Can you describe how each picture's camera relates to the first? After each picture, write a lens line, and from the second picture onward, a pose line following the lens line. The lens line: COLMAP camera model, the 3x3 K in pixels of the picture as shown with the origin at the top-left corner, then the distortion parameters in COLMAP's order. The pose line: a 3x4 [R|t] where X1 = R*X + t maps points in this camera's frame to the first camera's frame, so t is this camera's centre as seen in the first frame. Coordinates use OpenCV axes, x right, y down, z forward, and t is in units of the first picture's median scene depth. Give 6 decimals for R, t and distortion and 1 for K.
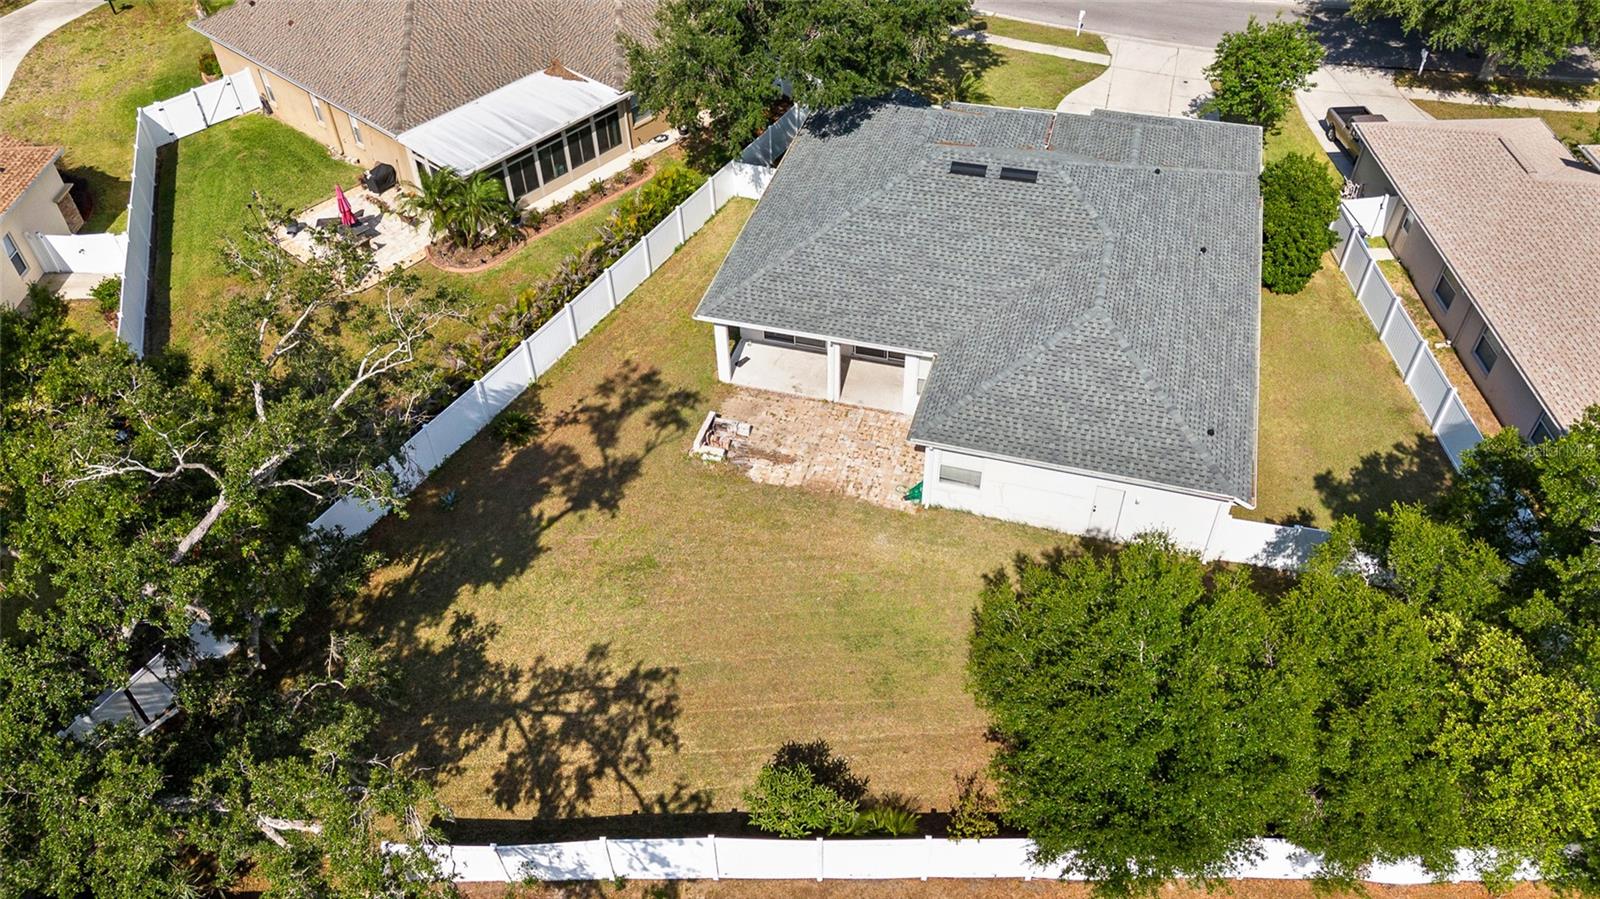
lens RADIAL K [[1174.9, 0, 807.8], [0, 1174.9, 448.3], [0, 0, 1]] dist [0.074675, -0.071533]
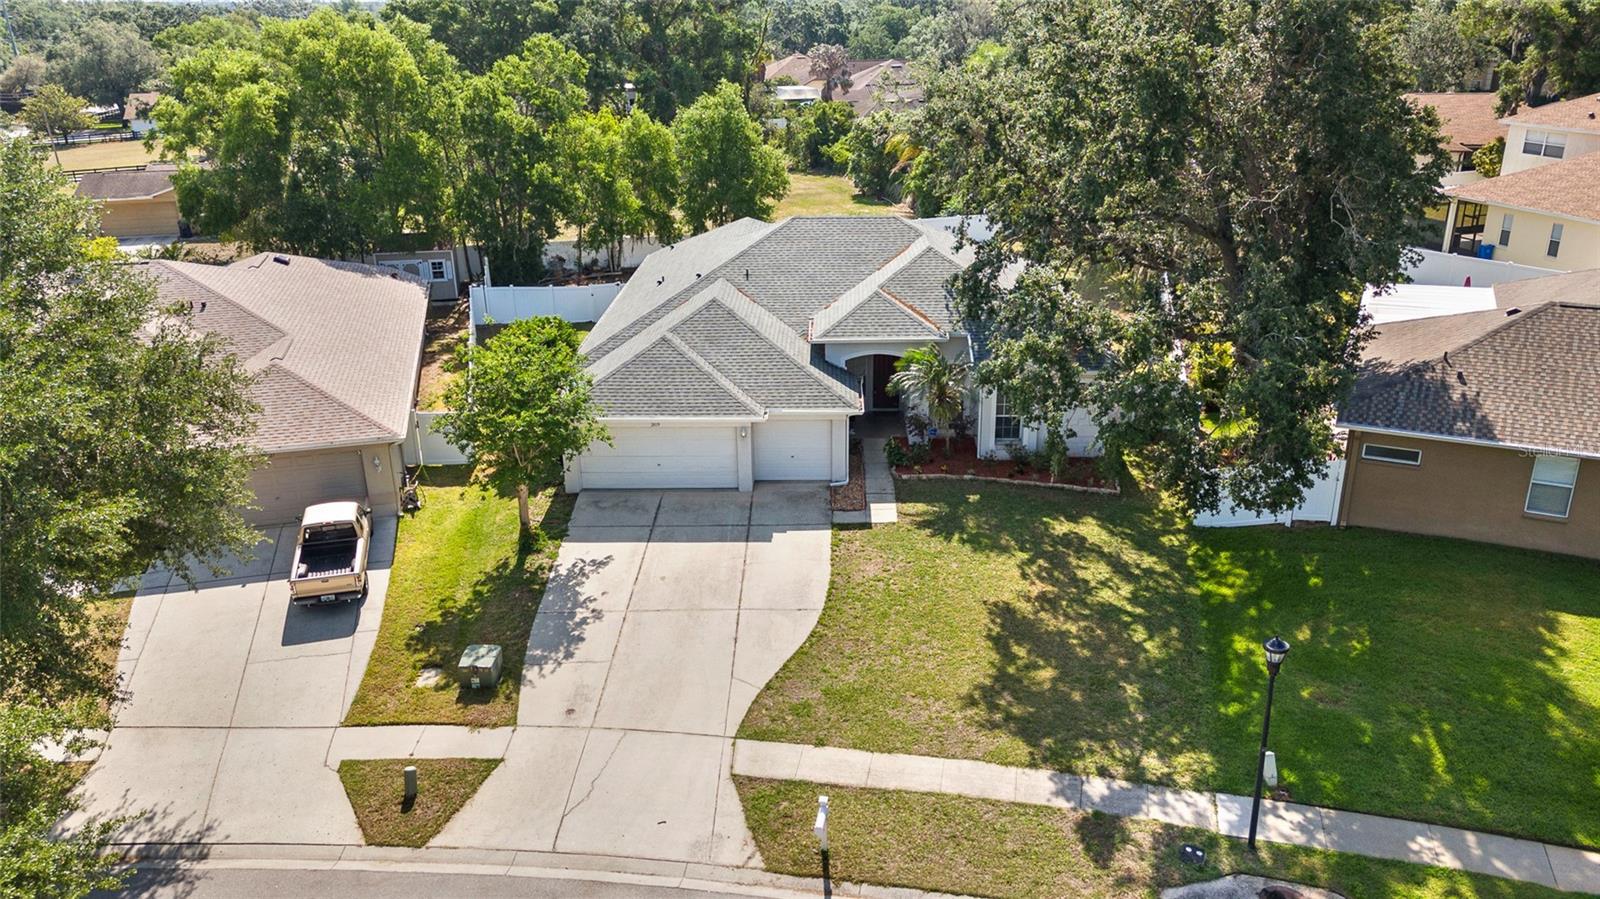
lens RADIAL K [[1174.9, 0, 807.8], [0, 1174.9, 448.3], [0, 0, 1]] dist [0.074675, -0.071533]
pose [[-0.967158, 0.122639, -0.222630, 0.503810], [-0.146892, 0.445127, 0.883337, -1.212725], [0.207431, 0.887030, -0.412493, 1.768145]]
